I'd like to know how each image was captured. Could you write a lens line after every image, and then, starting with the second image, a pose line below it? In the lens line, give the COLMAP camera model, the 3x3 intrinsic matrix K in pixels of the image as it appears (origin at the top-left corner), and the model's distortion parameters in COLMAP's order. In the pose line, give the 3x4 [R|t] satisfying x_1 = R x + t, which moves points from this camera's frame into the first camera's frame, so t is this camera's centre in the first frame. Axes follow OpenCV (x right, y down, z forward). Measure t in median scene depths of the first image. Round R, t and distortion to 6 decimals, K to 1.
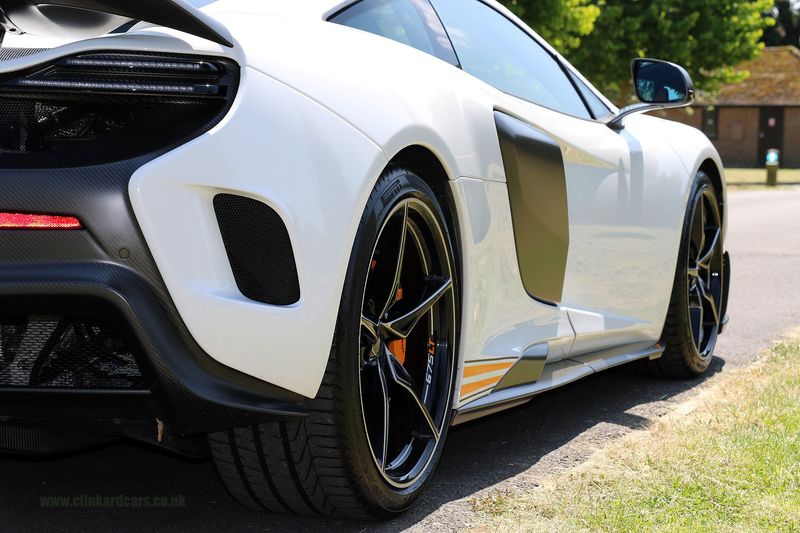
lens RADIAL K [[2116.7, 0, 400.0], [0, 2116.7, 266.5], [0, 0, 1]] dist [0.391298, 0.168184]
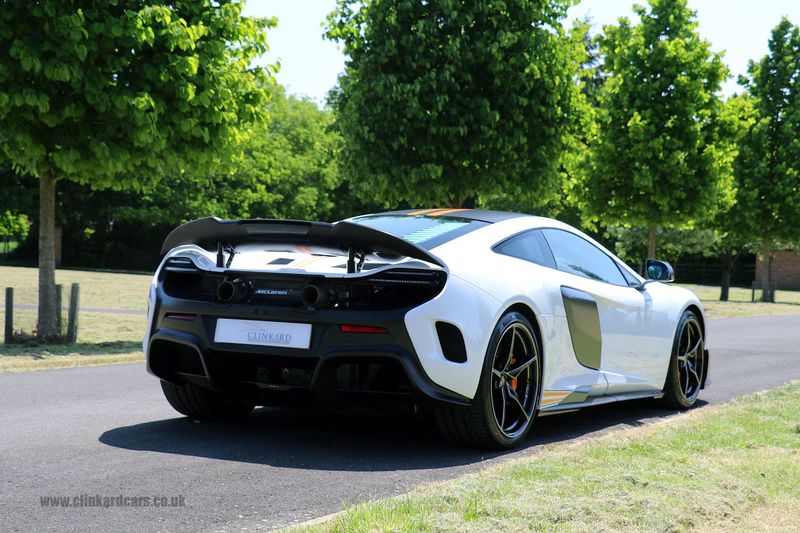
lens RADIAL K [[1406.6, 0, 400.0], [0, 1406.6, 266.5], [0, 0, 1]] dist [0.153852, -0.034845]
pose [[0.987505, 0.016881, -0.156681, 0.117616], [-0.026333, 0.997943, -0.058451, 0.001961], [0.155372, 0.061847, 0.985918, -0.625279]]
